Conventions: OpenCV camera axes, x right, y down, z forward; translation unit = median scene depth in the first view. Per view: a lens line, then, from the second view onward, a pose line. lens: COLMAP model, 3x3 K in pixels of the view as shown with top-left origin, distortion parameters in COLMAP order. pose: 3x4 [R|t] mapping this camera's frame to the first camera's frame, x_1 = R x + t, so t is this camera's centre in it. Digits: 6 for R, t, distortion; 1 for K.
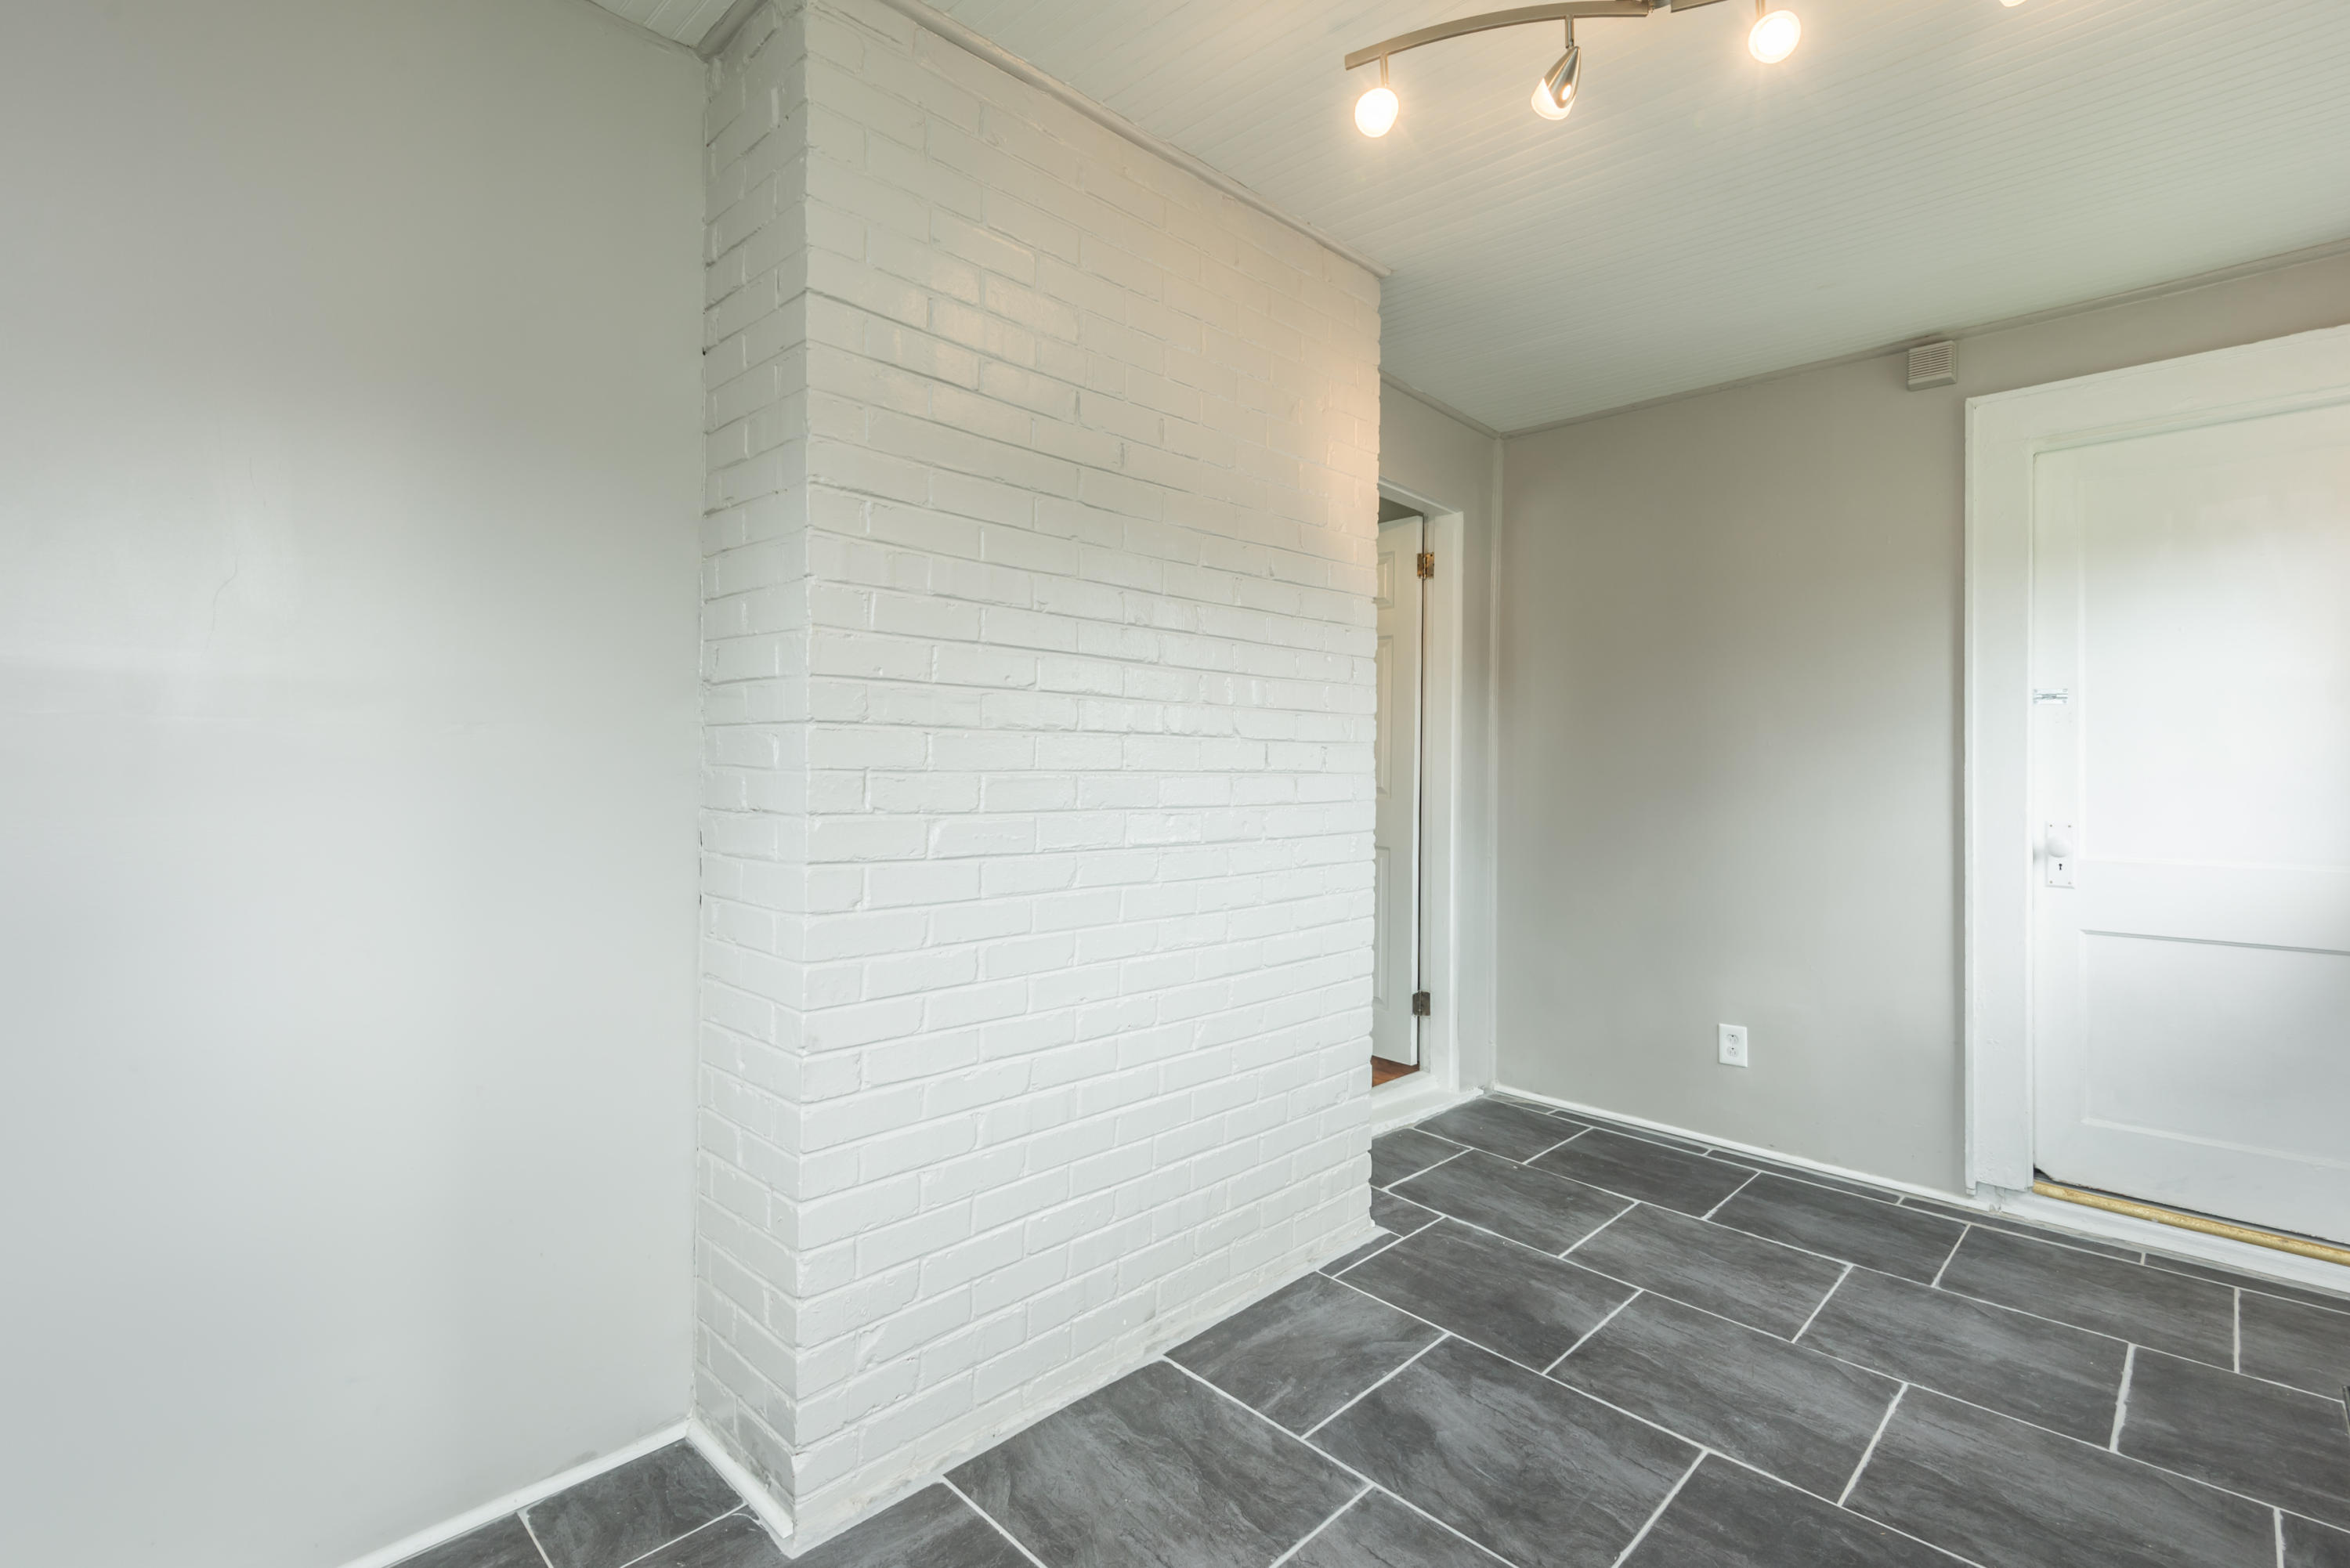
lens RADIAL K [[1065.6, 0, 1180.7], [0, 1065.6, 772.6], [0, 0, 1]] dist [0.012631, -0.005822]
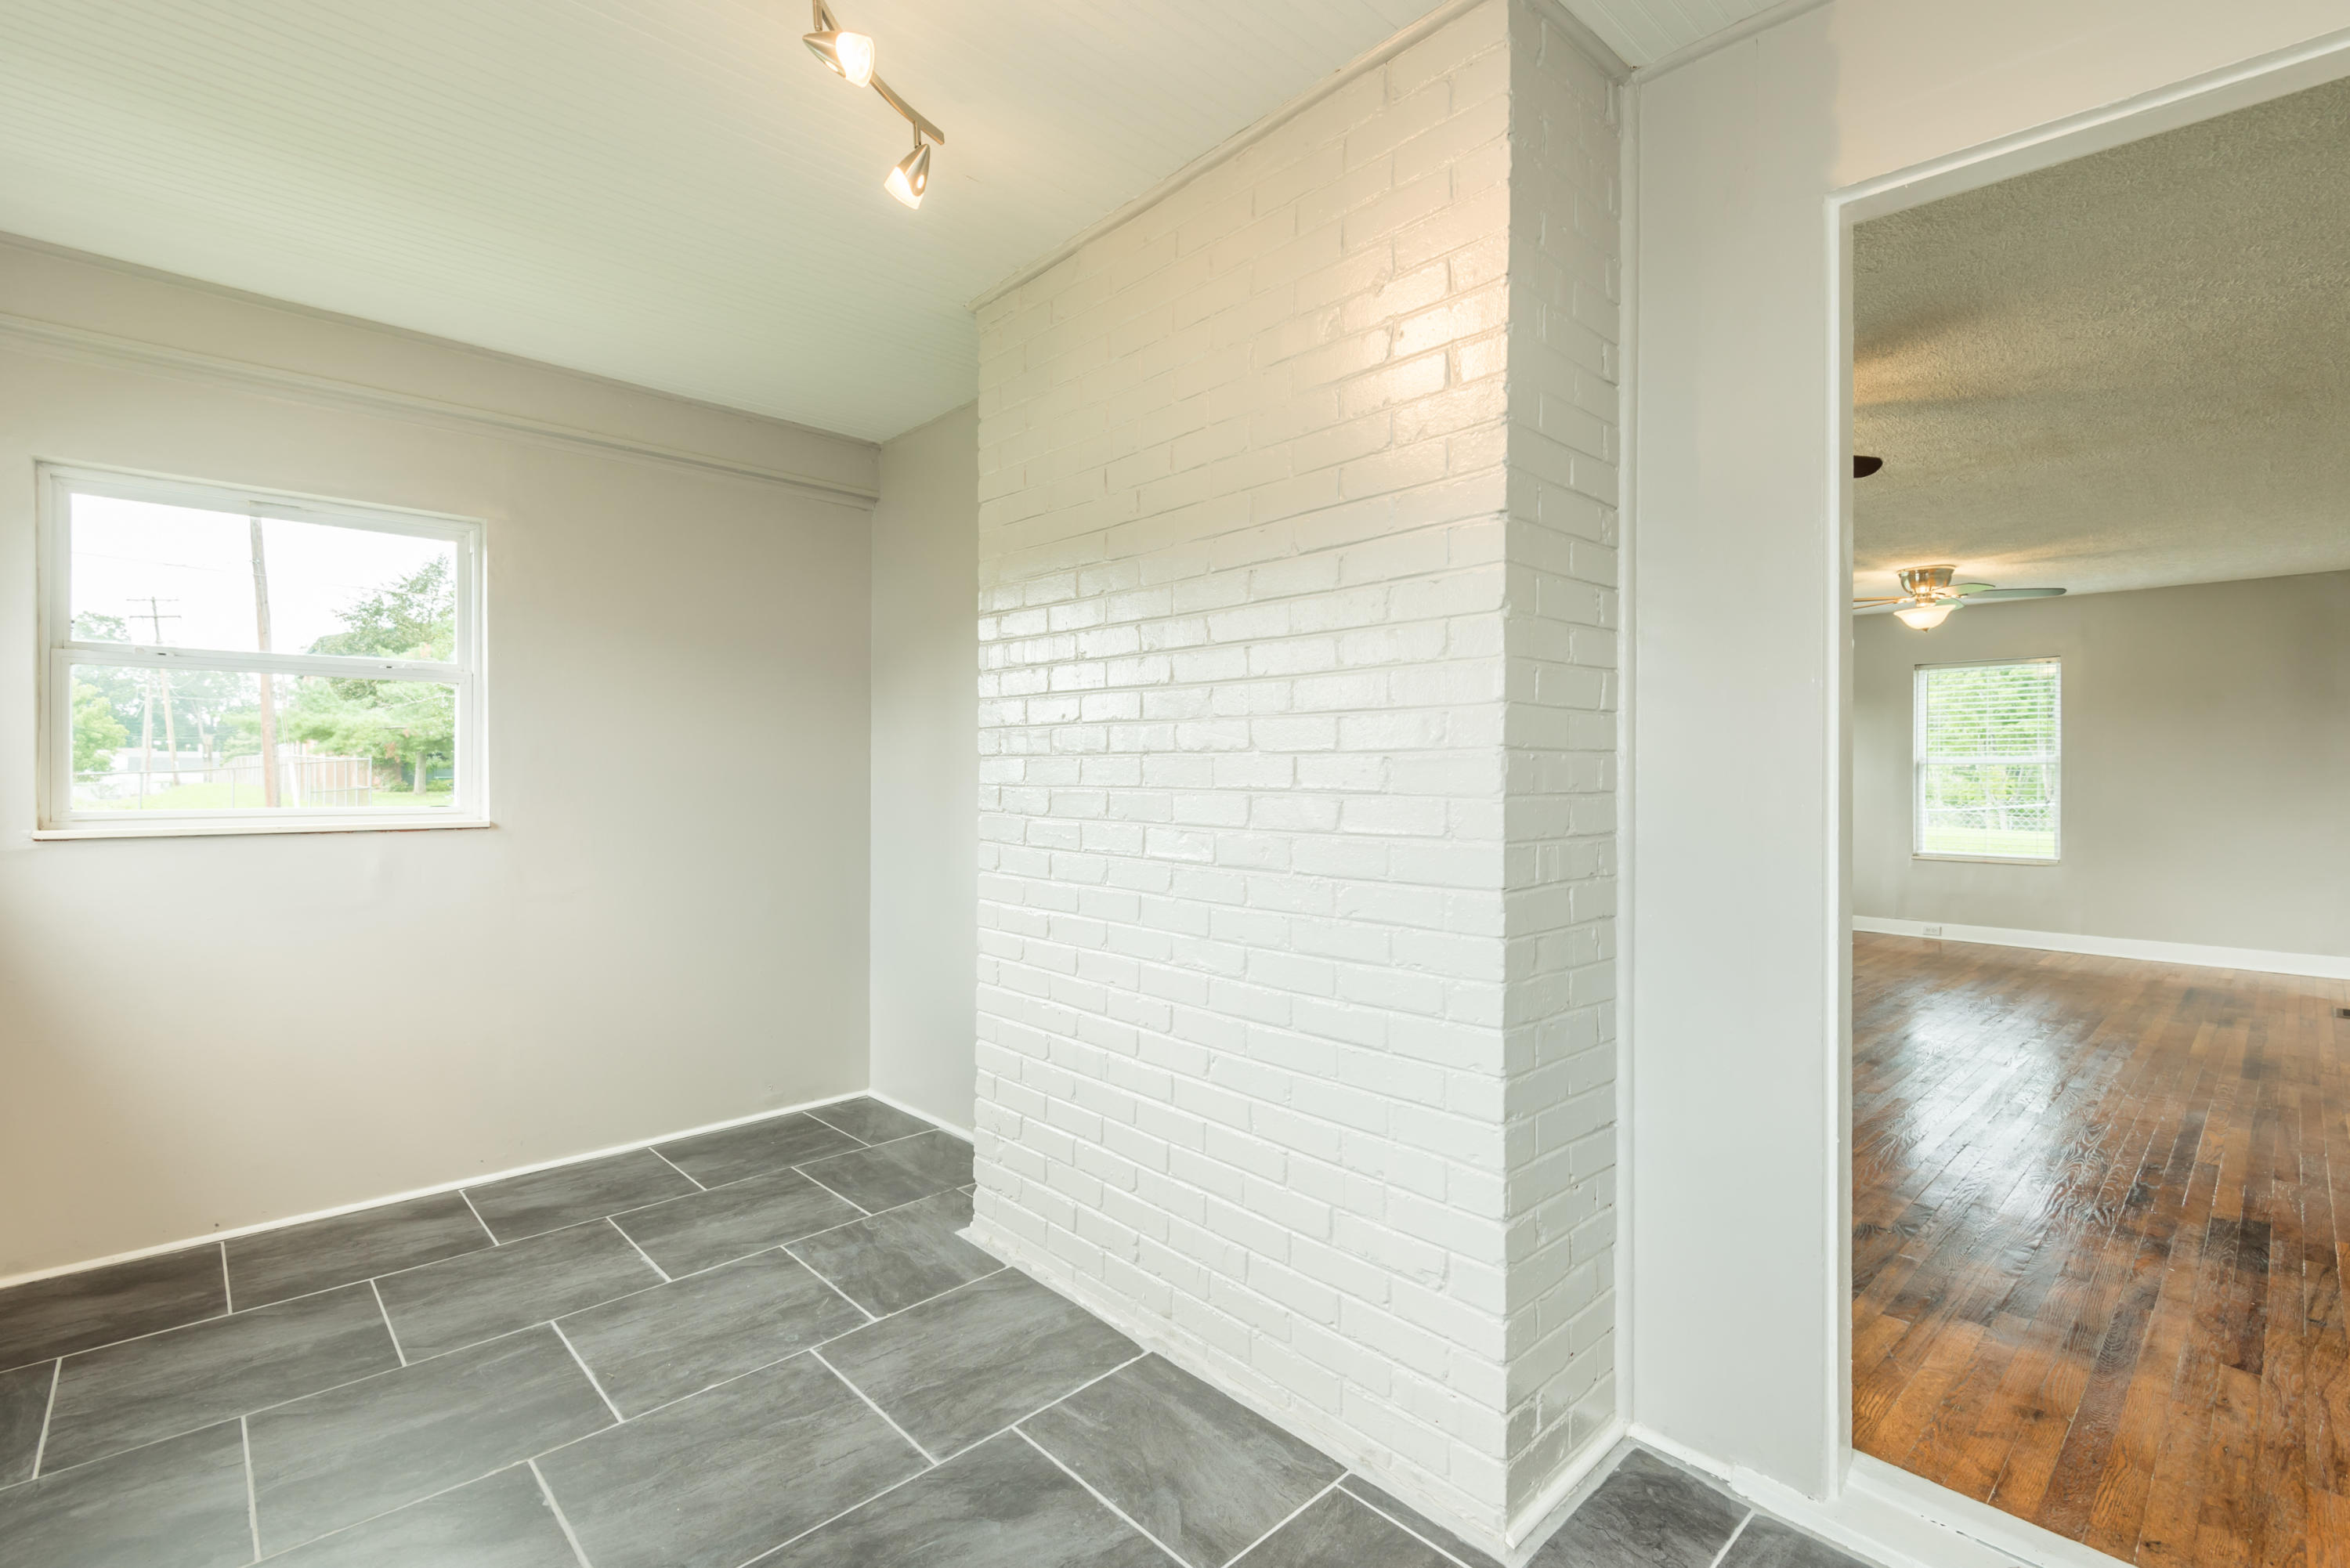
lens RADIAL K [[1065.6, 0, 1176.8], [0, 1065.6, 788.3], [0, 0, 1]] dist [0.012631, -0.005822]
pose [[-0.044507, 0.003798, -0.999002, 1.078877], [-0.016398, 0.999855, 0.004532, -0.006217], [0.998874, 0.016583, -0.044439, 1.127417]]
